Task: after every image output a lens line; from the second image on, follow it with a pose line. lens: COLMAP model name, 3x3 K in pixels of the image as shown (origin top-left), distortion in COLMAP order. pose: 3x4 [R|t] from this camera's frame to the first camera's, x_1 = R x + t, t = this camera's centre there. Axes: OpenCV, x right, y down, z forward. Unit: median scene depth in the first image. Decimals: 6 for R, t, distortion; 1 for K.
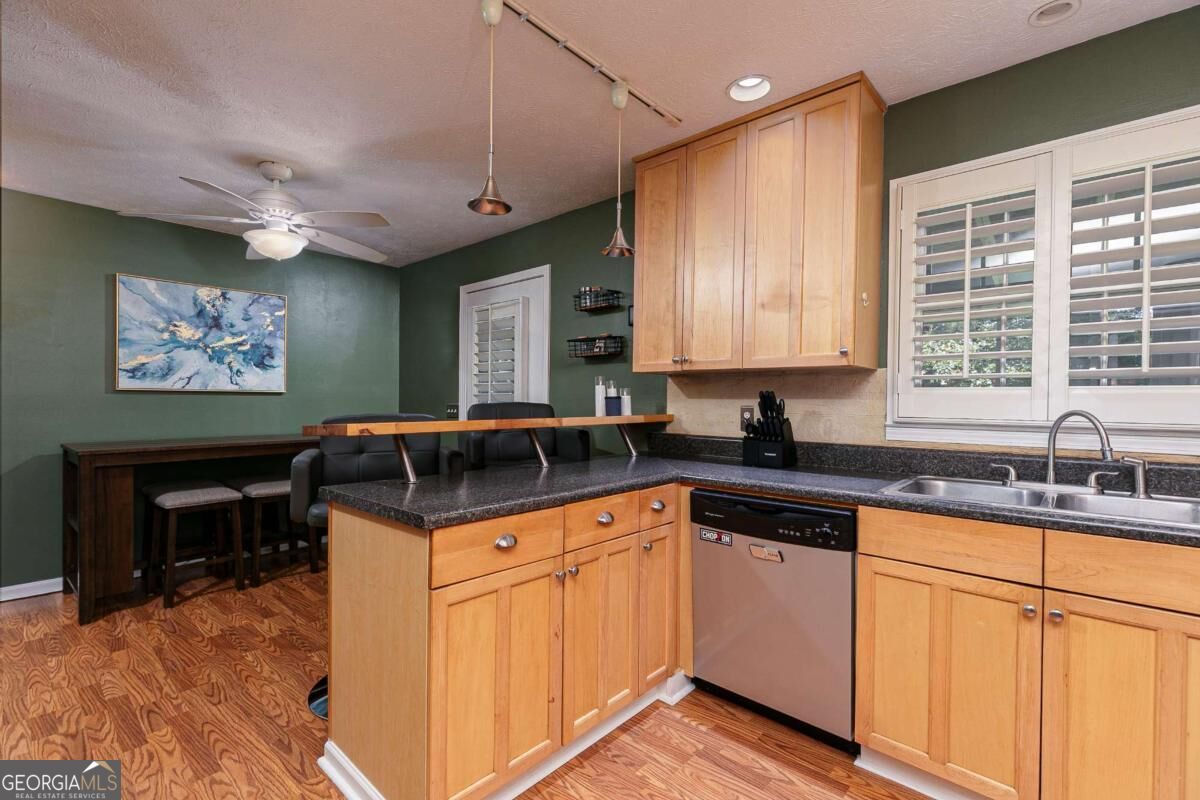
lens RADIAL K [[531.1, 0, 599.5], [0, 531.1, 404.8], [0, 0, 1]] dist [0.003095, -0.000233]
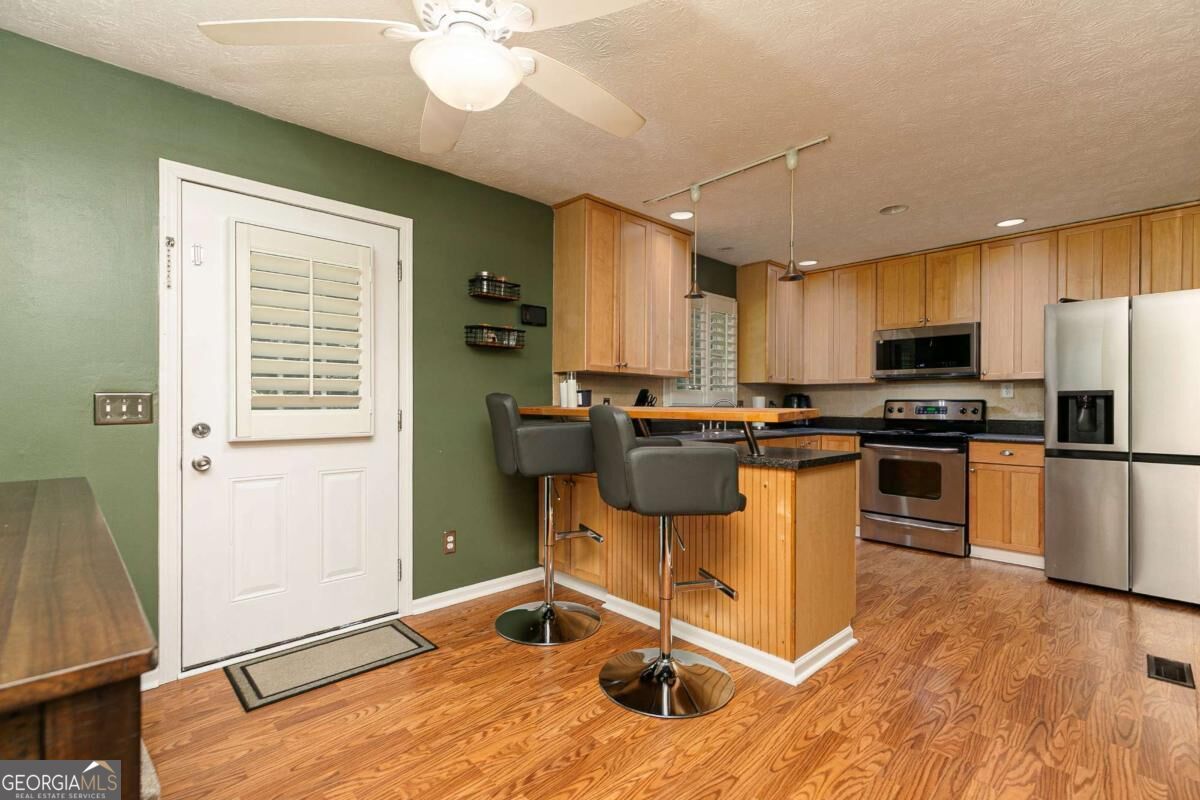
lens RADIAL K [[537.8, 0, 598.2], [0, 537.8, 405.7], [0, 0, 1]] dist [0.010472, -0.000173]
pose [[0.088879, -0.012843, 0.995960, -1.615384], [-0.000074, 0.999917, 0.012900, 0.004843], [-0.996042, -0.001220, 0.088870, 1.200390]]
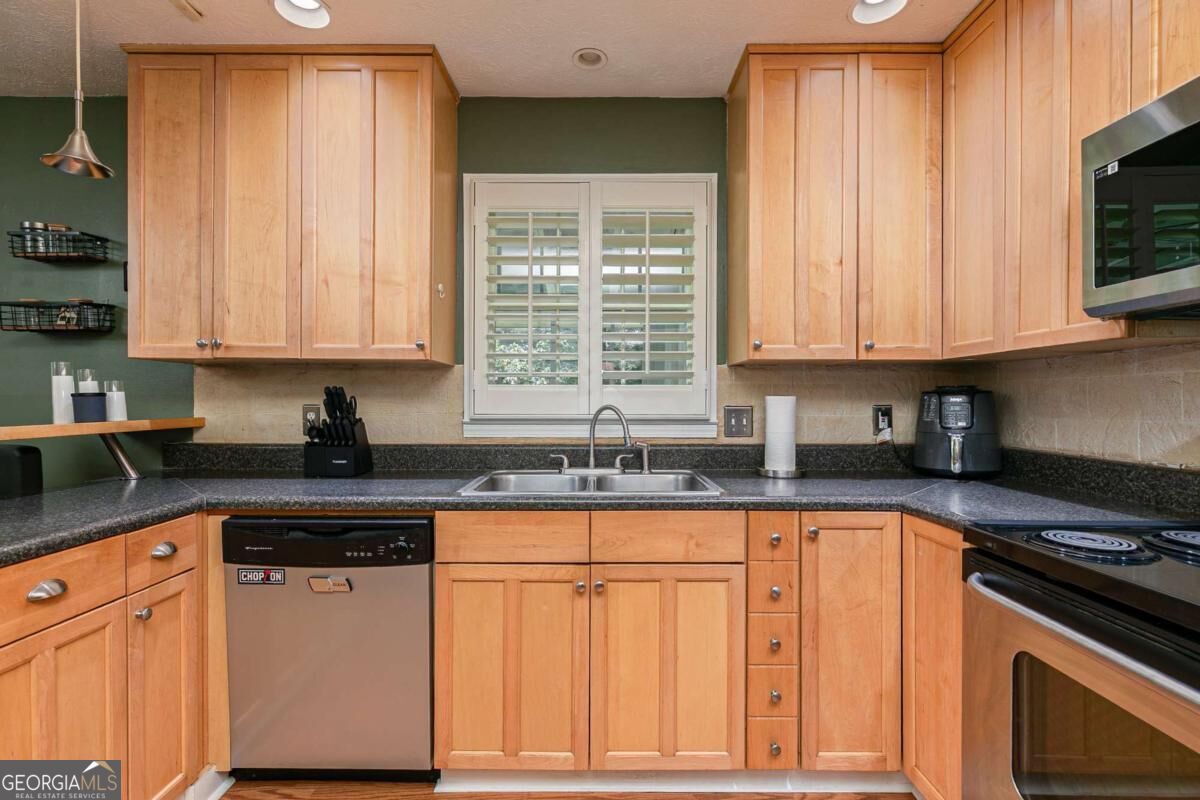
lens RADIAL K [[537.8, 0, 598.2], [0, 537.8, 405.7], [0, 0, 1]] dist [0.010472, -0.000173]
pose [[0.743849, -0.013942, 0.668202, 0.063715], [0.010204, 0.999903, 0.009504, 0.000469], [-0.668270, -0.000251, 0.743919, 0.099071]]
